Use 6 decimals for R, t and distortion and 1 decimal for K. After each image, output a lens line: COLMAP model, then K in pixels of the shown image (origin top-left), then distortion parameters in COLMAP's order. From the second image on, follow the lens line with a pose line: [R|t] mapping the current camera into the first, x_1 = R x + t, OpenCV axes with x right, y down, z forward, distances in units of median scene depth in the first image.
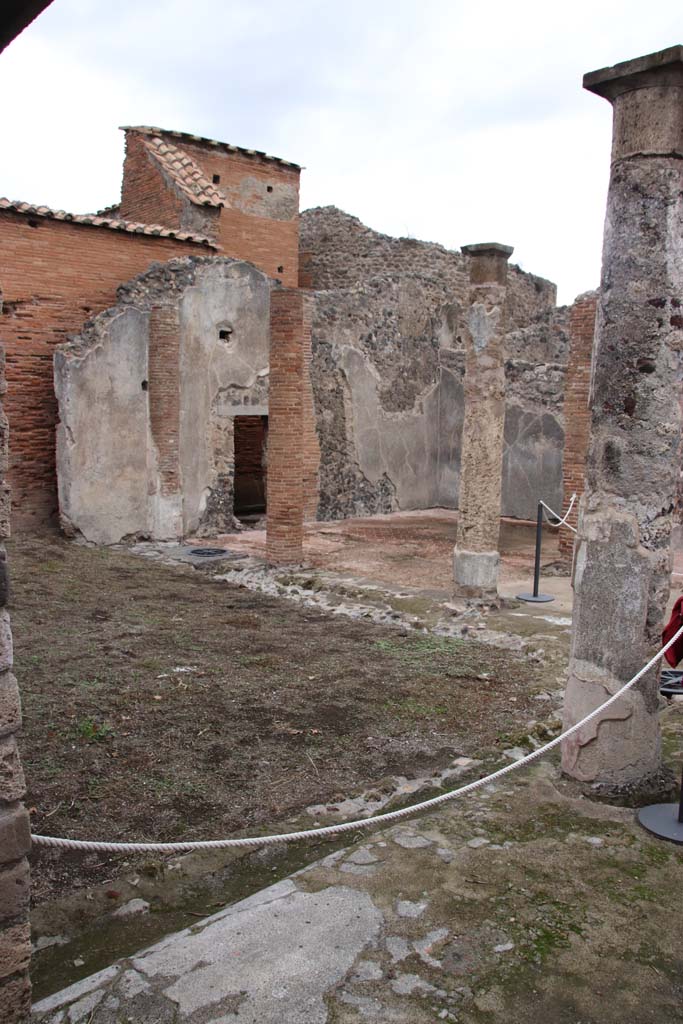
lens RADIAL K [[873.7, 0, 343.4], [0, 873.7, 513.4], [0, 0, 1]] dist [-0.121356, -0.019373]
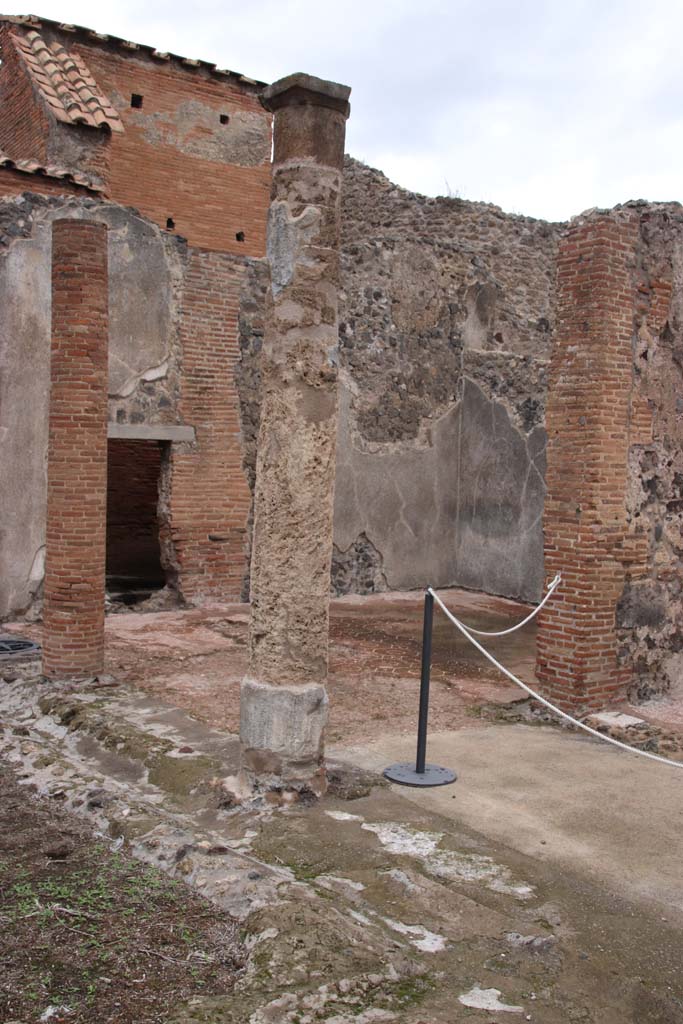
lens RADIAL K [[1048.9, 0, 342.0], [0, 1048.9, 514.7], [0, 0, 1]] dist [-0.004827, 0.000000]
pose [[0.988327, 0.027551, -0.149837, 0.179413], [-0.037291, 0.997343, -0.062587, -0.011317], [0.147715, 0.067444, 0.986728, 0.246860]]
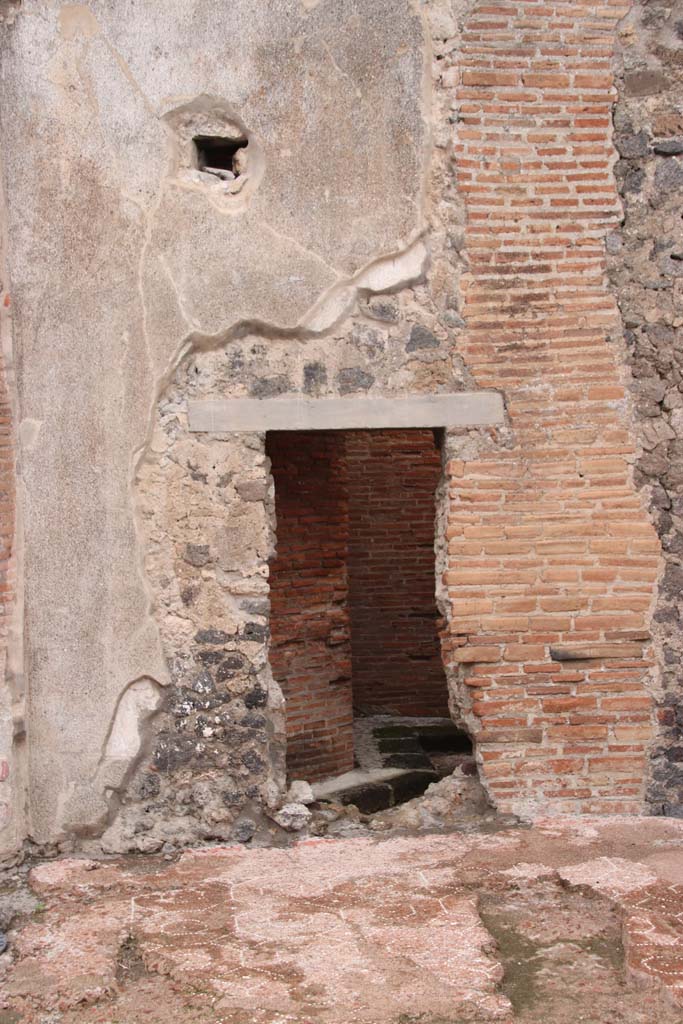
lens RADIAL K [[1471.8, 0, 339.9], [0, 1471.8, 521.5], [0, 0, 1]] dist [0.230971, 0.000000]
pose [[0.794174, -0.007815, -0.607640, 0.194338], [-0.041030, 0.996946, -0.066447, -0.051483], [0.606303, 0.077702, 0.791428, 0.634464]]
